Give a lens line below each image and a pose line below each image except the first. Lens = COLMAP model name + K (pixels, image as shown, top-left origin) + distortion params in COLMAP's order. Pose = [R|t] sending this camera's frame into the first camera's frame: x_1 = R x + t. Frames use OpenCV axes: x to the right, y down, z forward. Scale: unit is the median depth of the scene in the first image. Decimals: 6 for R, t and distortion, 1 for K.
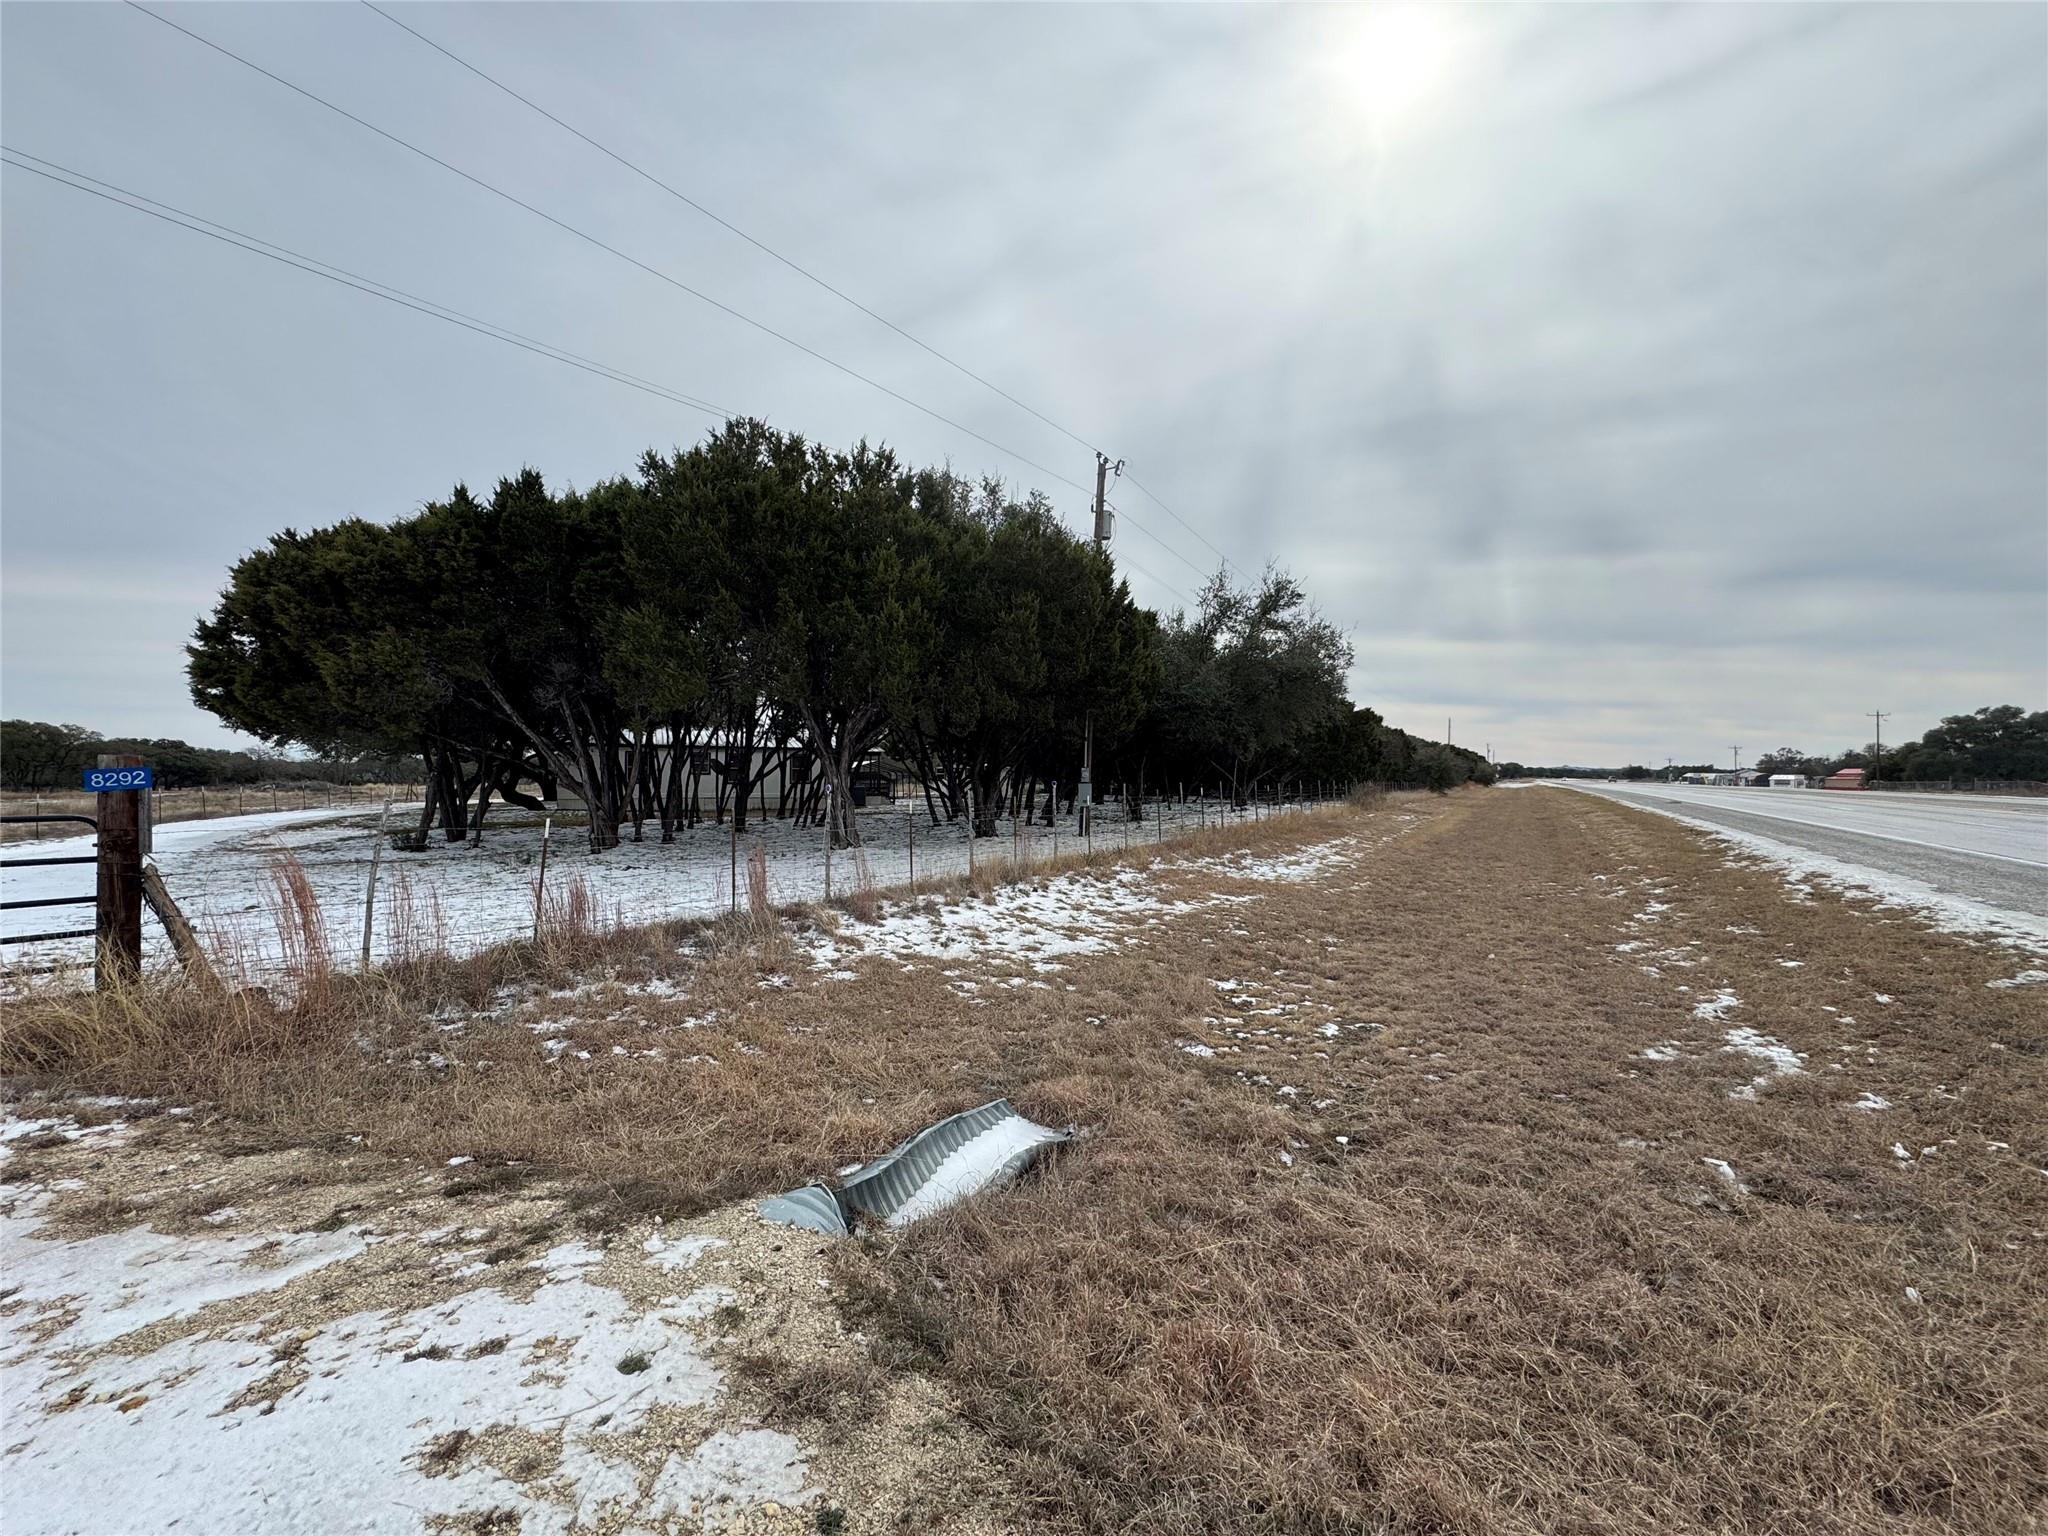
lens RADIAL K [[813.8, 0, 1020.2], [0, 813.8, 768.5], [0, 0, 1]] dist [-0.000882, 0.000014]
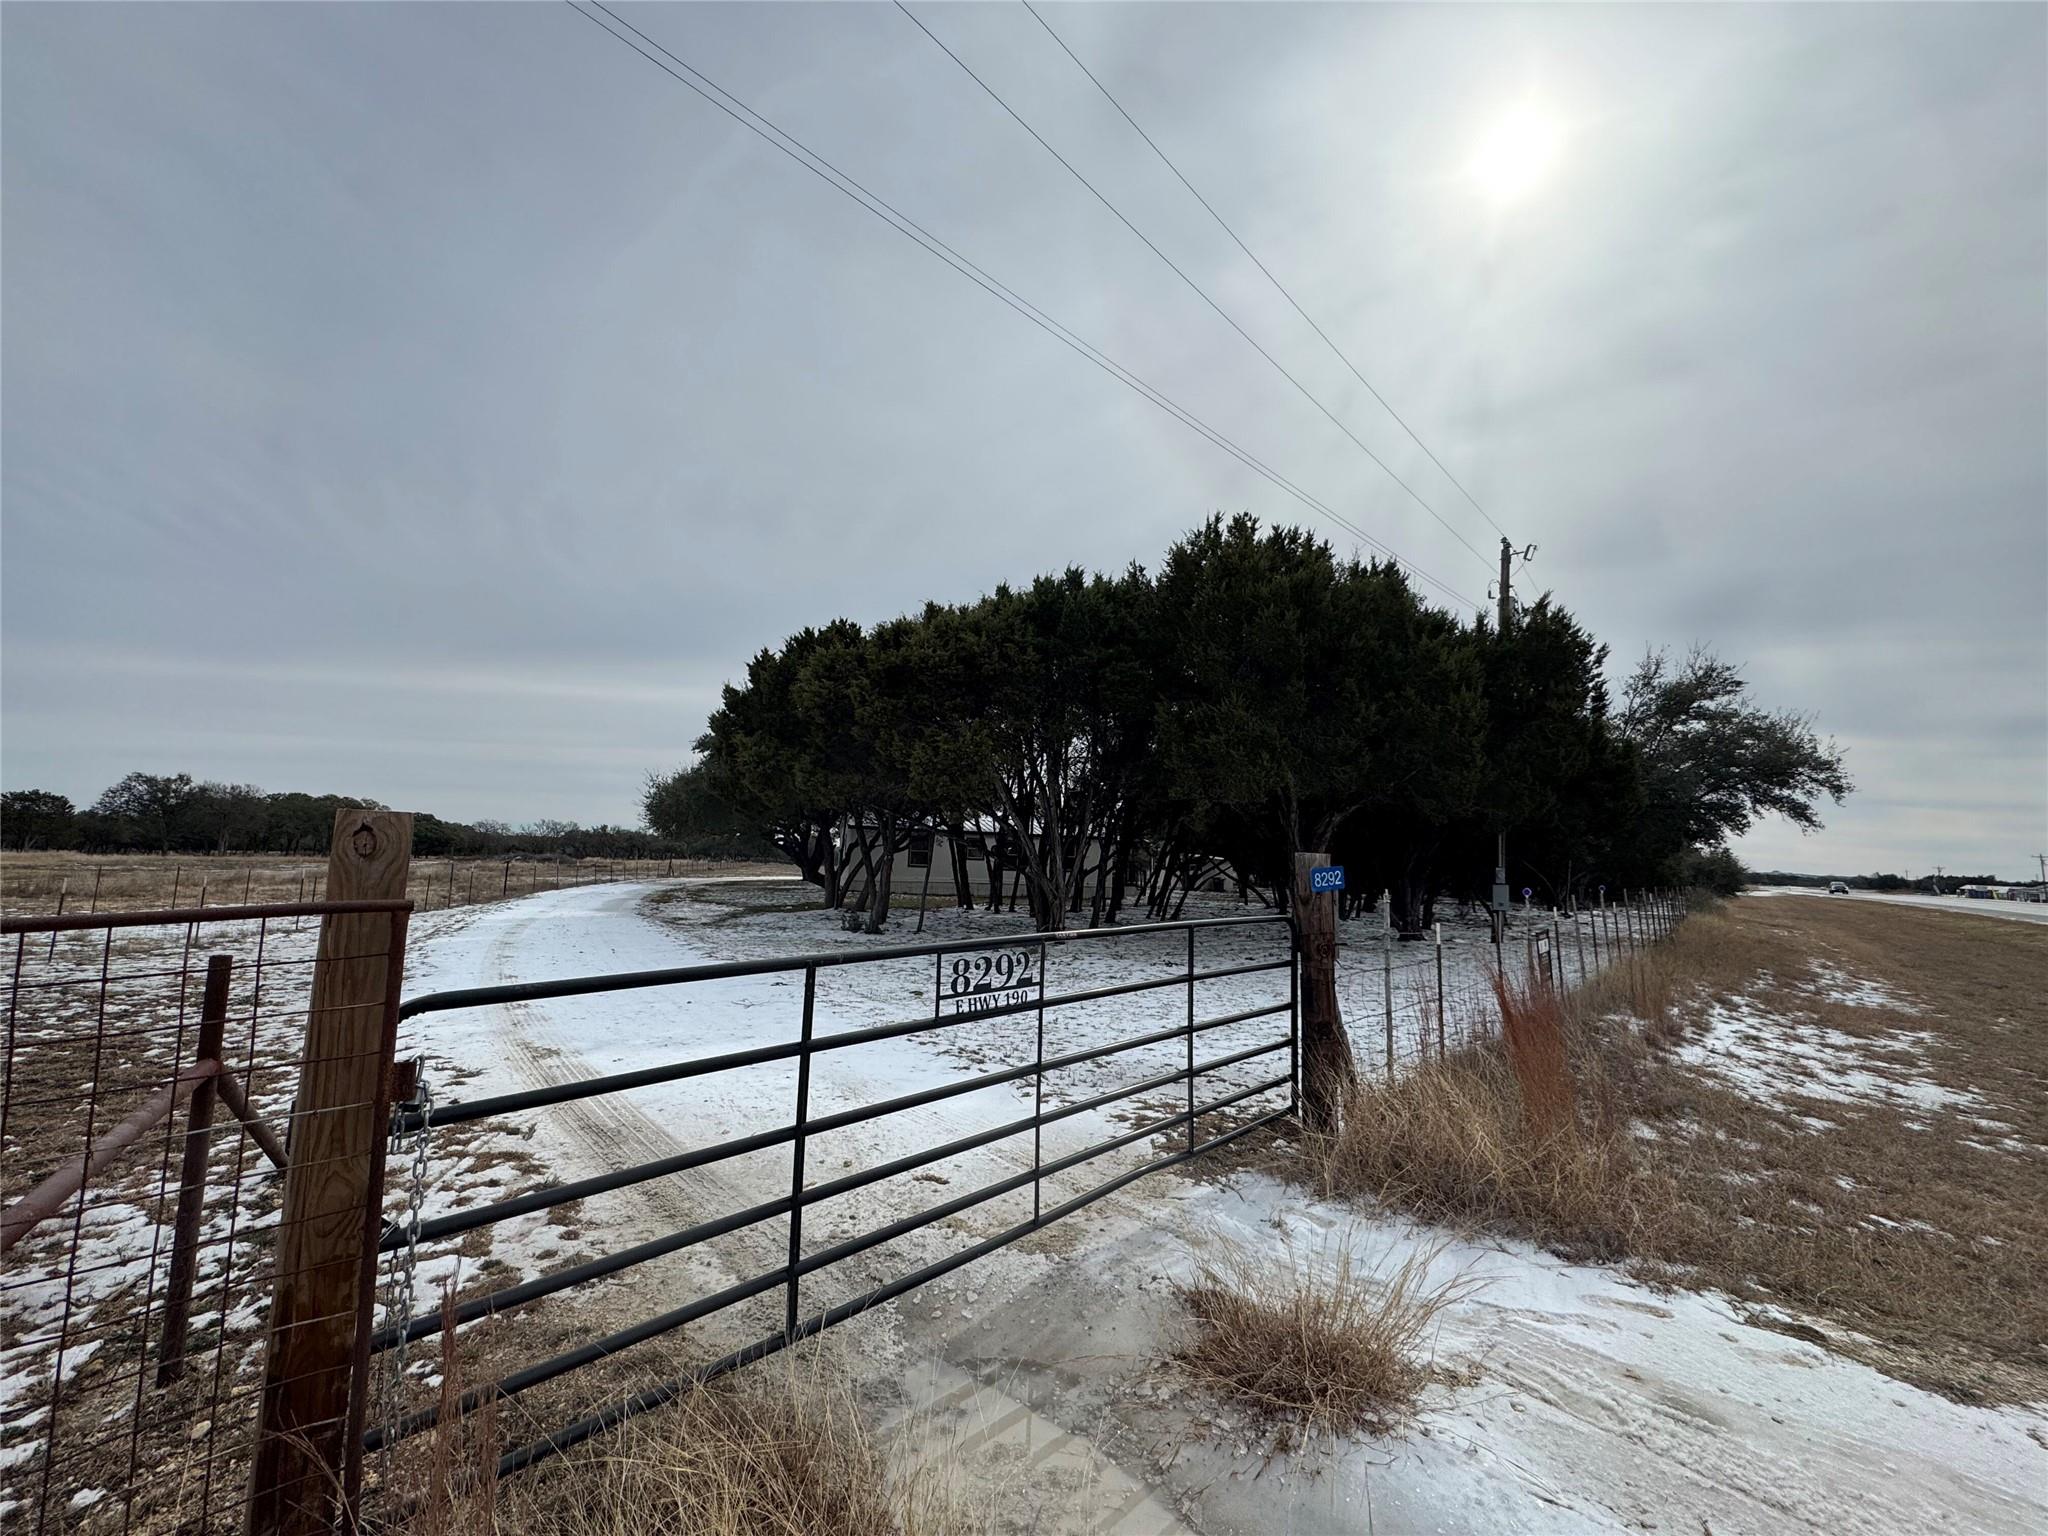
lens RADIAL K [[814.4, 0, 1021.4], [0, 814.4, 769.2], [0, 0, 1]] dist [-0.003551, 0.000455]
pose [[0.988067, 0.010088, -0.153695, -0.544707], [-0.026359, 0.994207, -0.104202, -0.002543], [0.151754, 0.107010, 0.982609, -0.002865]]
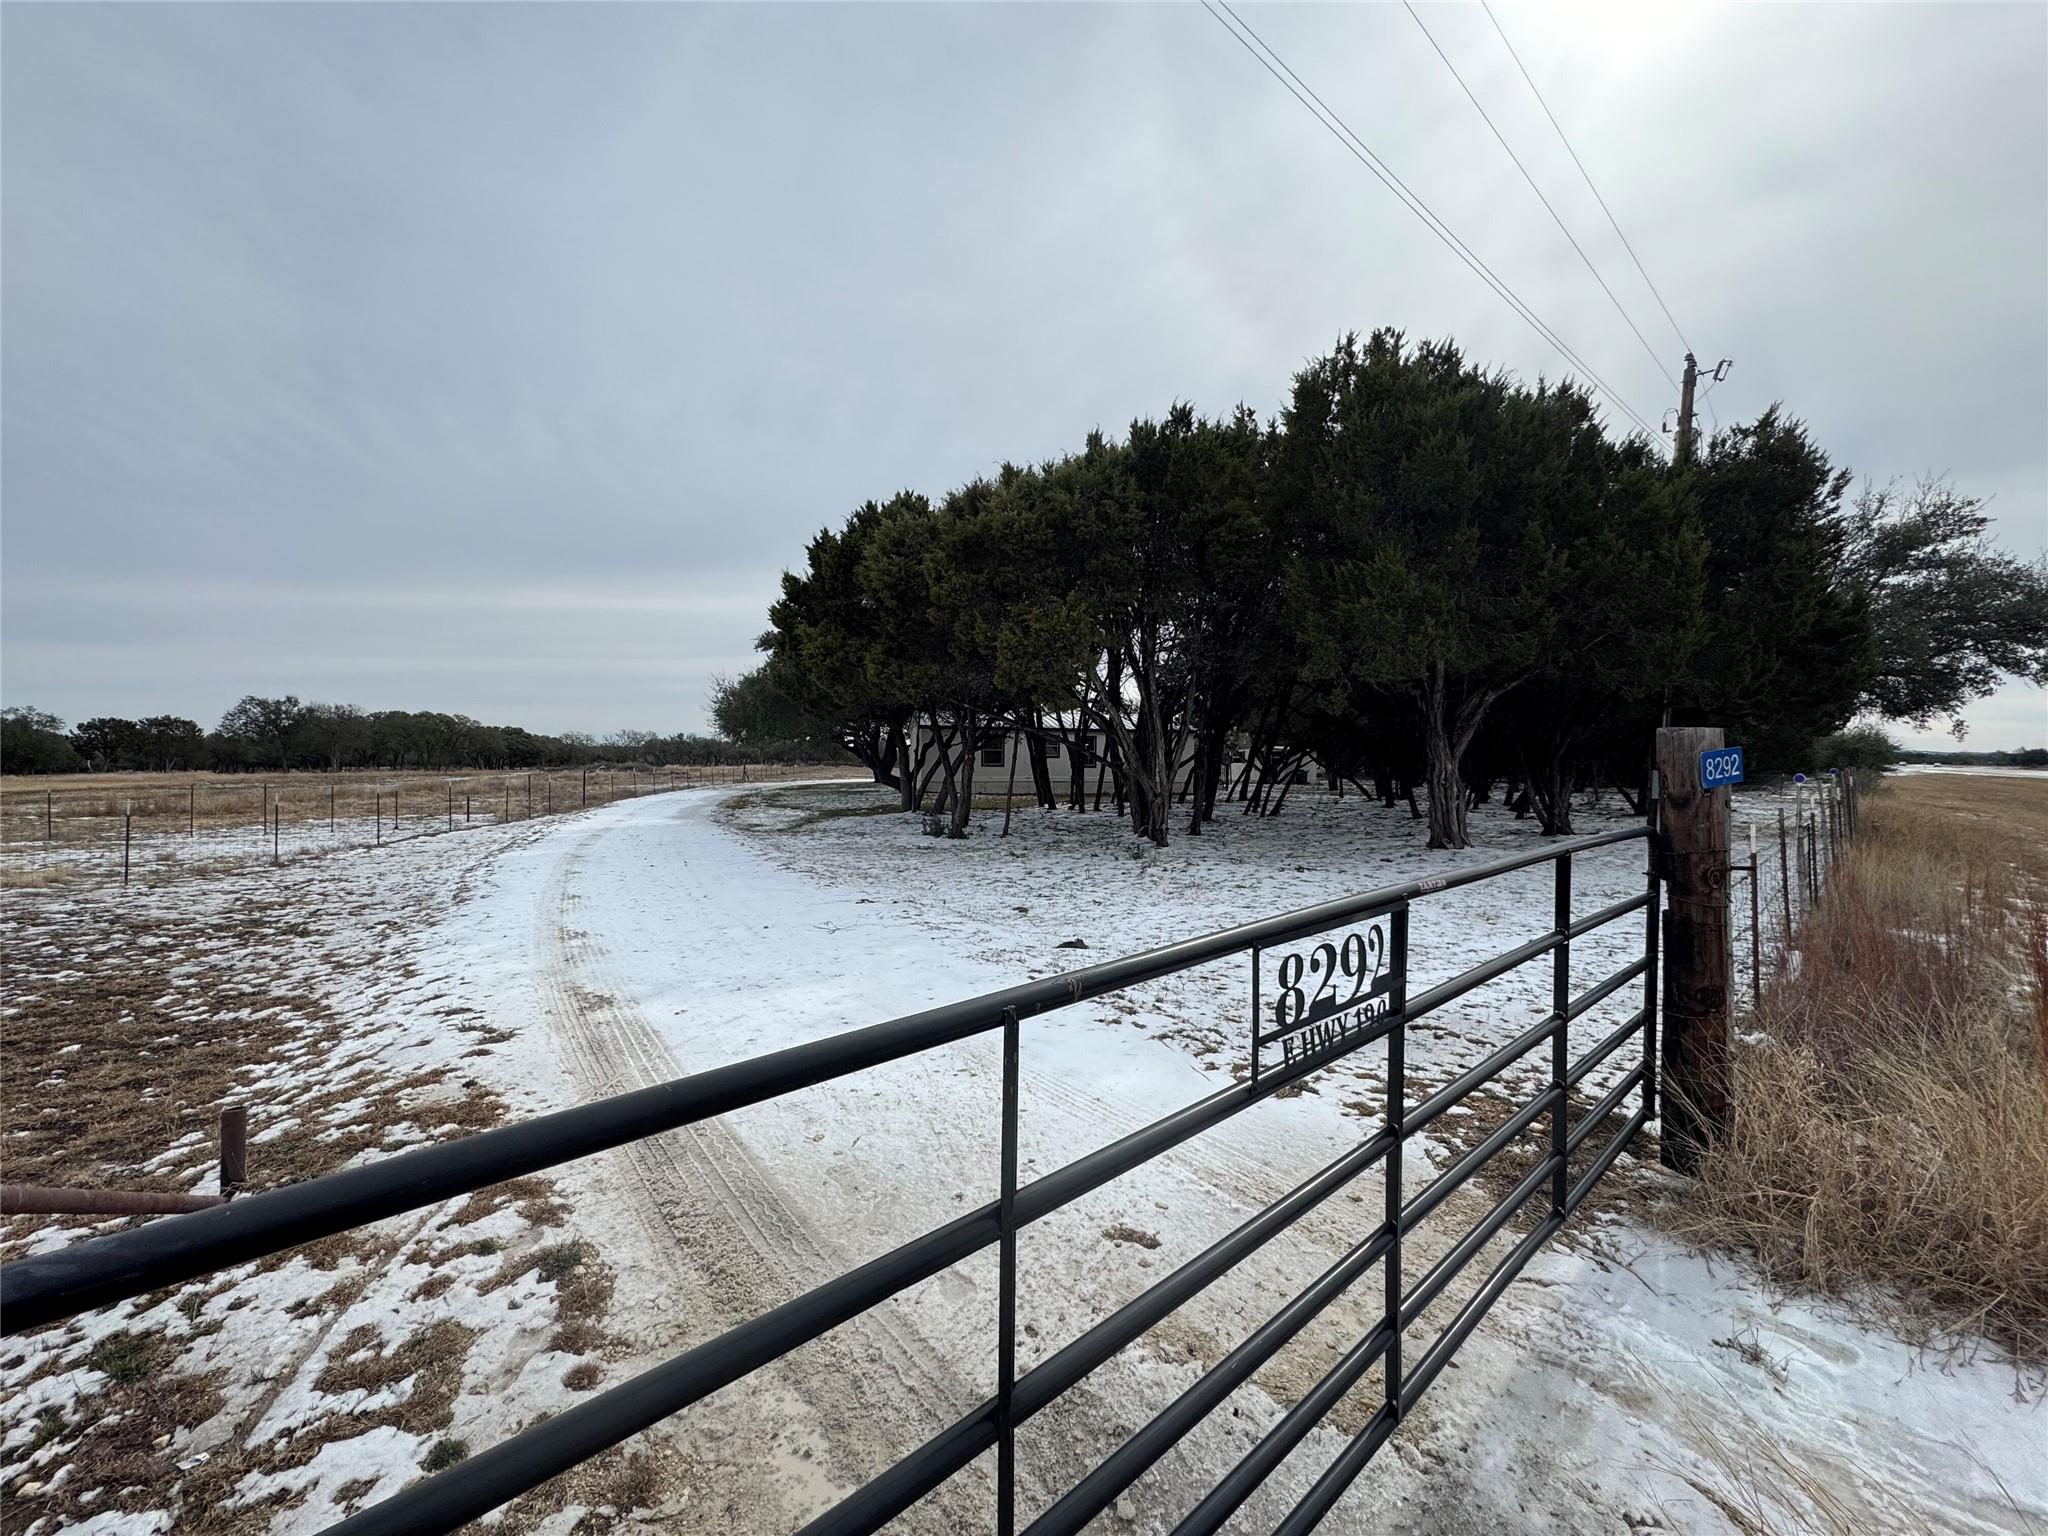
lens RADIAL K [[814.4, 0, 1021.4], [0, 814.4, 769.2], [0, 0, 1]] dist [-0.003551, 0.000455]
pose [[0.973405, 0.005707, -0.229020, -0.610435], [-0.000769, 0.999765, 0.021642, 0.000605], [0.229090, -0.020890, 0.973181, 0.121166]]
